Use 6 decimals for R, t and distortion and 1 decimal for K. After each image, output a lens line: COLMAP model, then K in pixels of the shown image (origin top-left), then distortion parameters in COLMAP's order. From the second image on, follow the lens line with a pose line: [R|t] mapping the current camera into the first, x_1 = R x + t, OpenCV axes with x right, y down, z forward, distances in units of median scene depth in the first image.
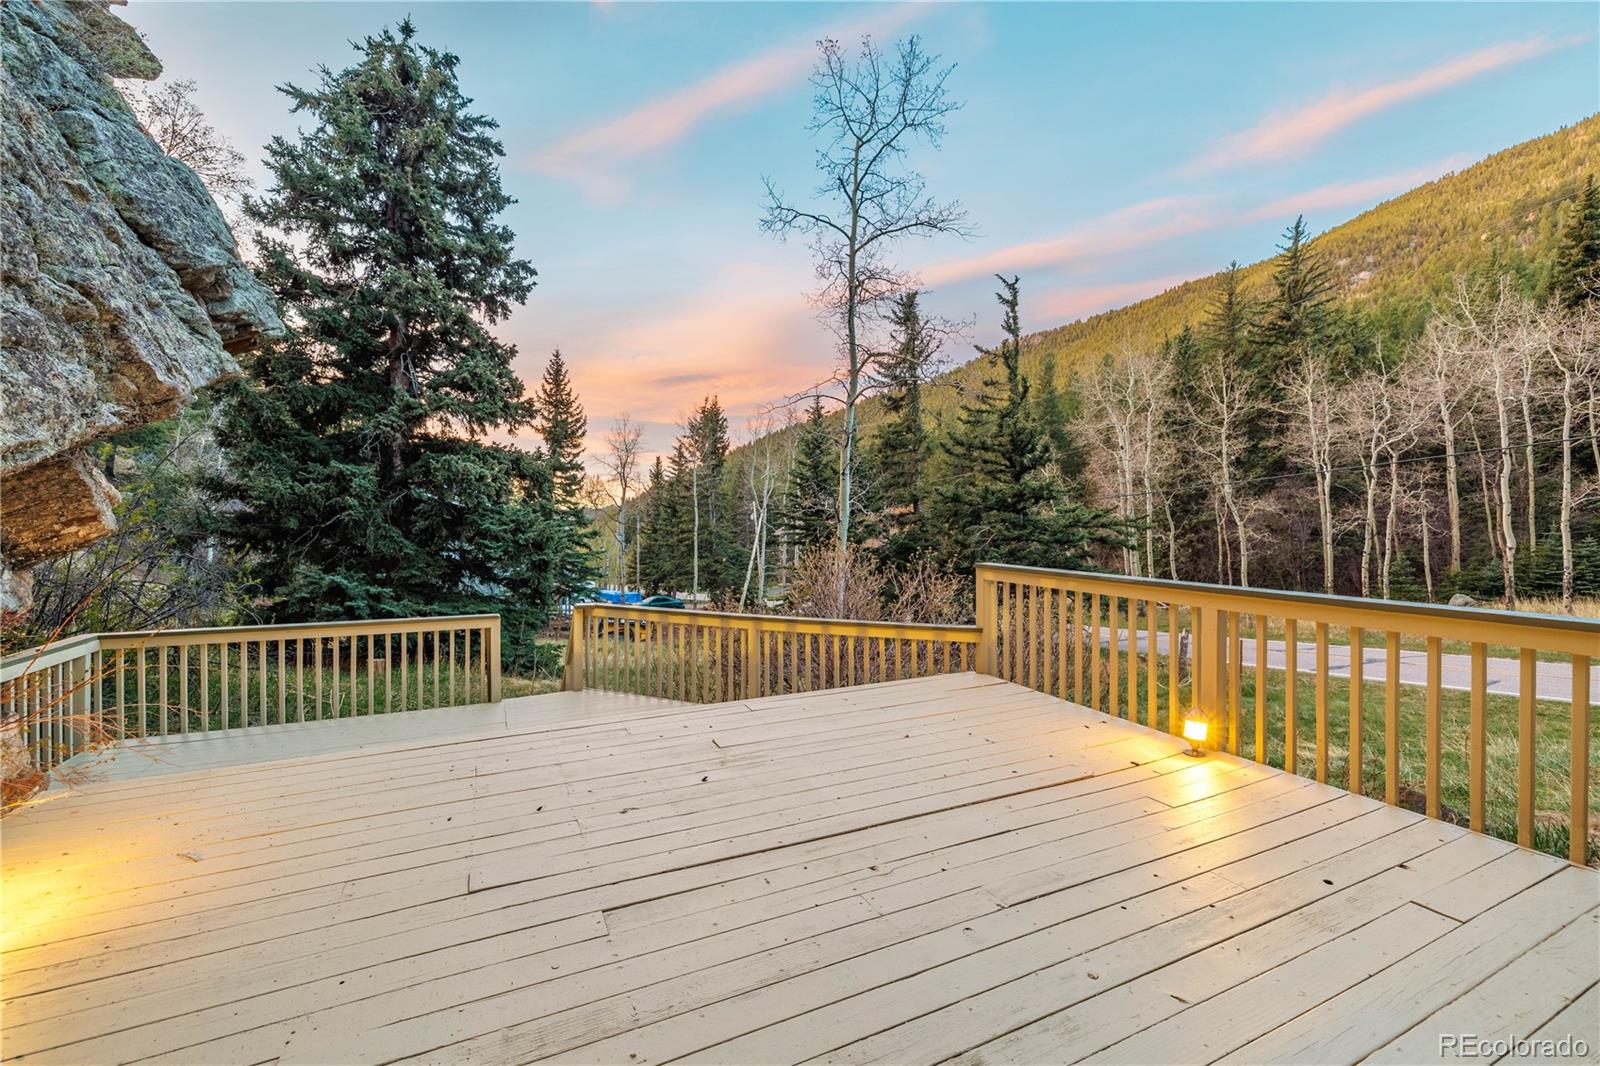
lens RADIAL K [[671.4, 0, 804.7], [0, 671.4, 521.0], [0, 0, 1]] dist [0.000116, -0.000216]
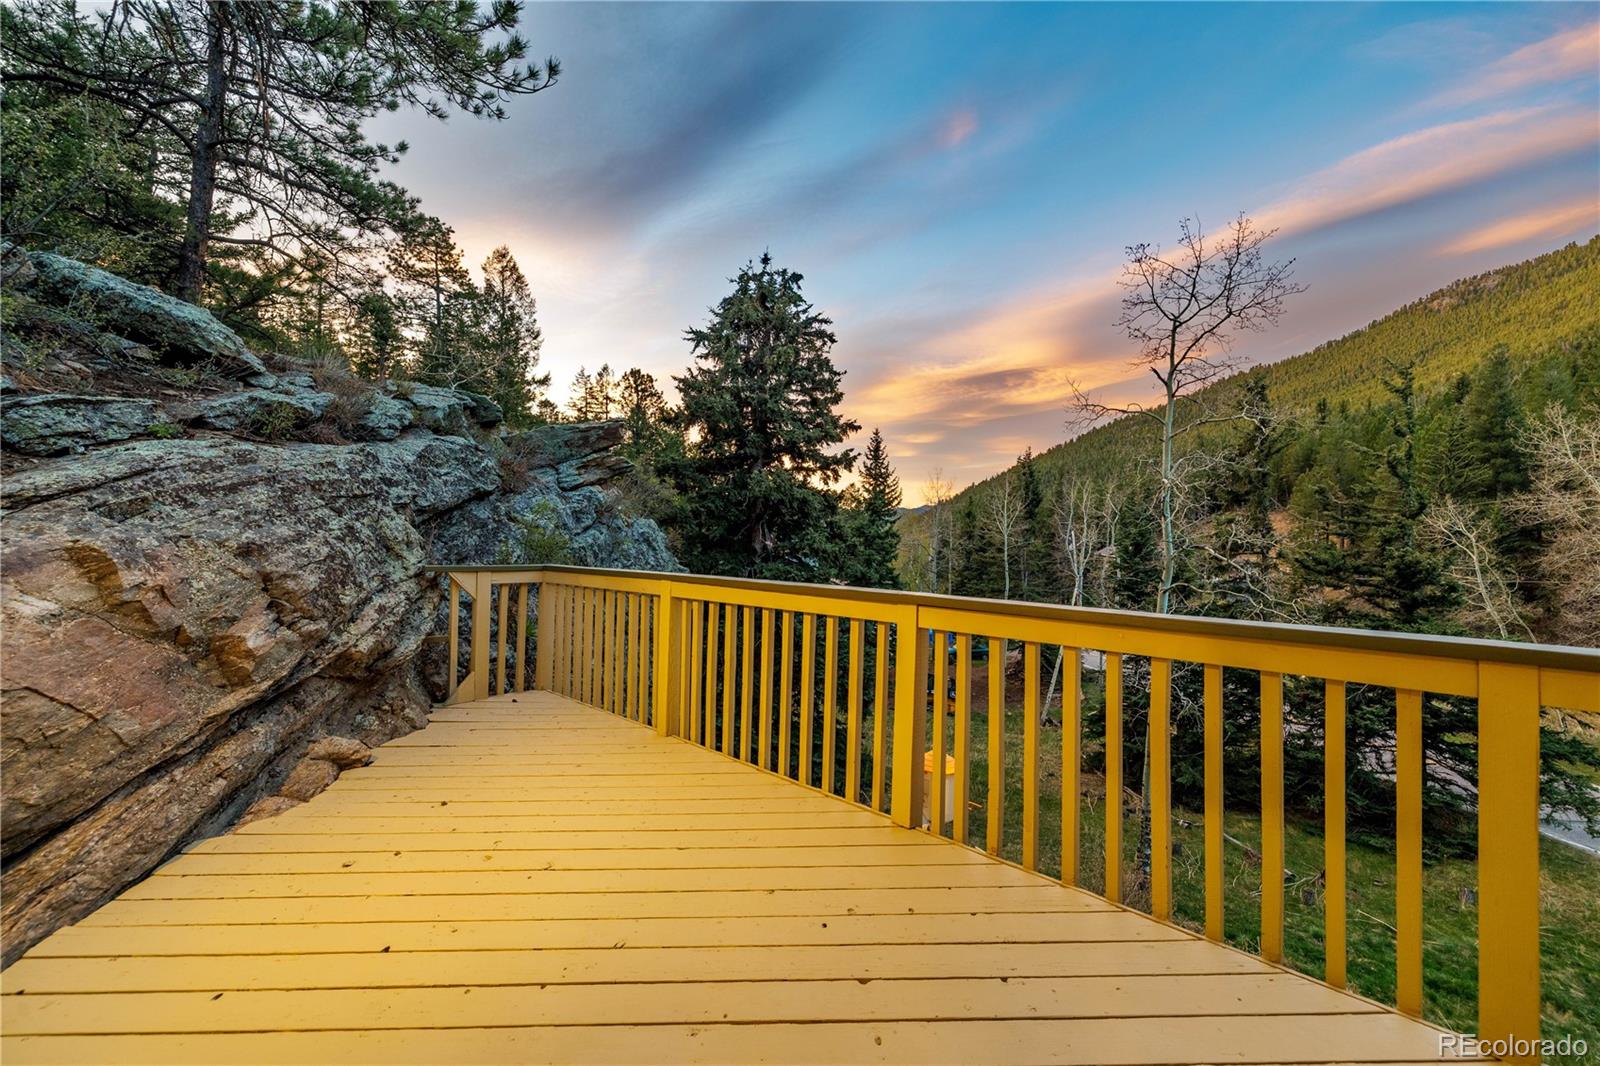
lens RADIAL K [[671.4, 0, 797.7], [0, 671.4, 525.5], [0, 0, 1]] dist [0.000116, -0.000216]
pose [[0.892581, 0.006001, -0.450846, 0.028206], [-0.005599, 0.999982, 0.002226, -0.229218], [0.450852, 0.000538, 0.892599, -0.088675]]
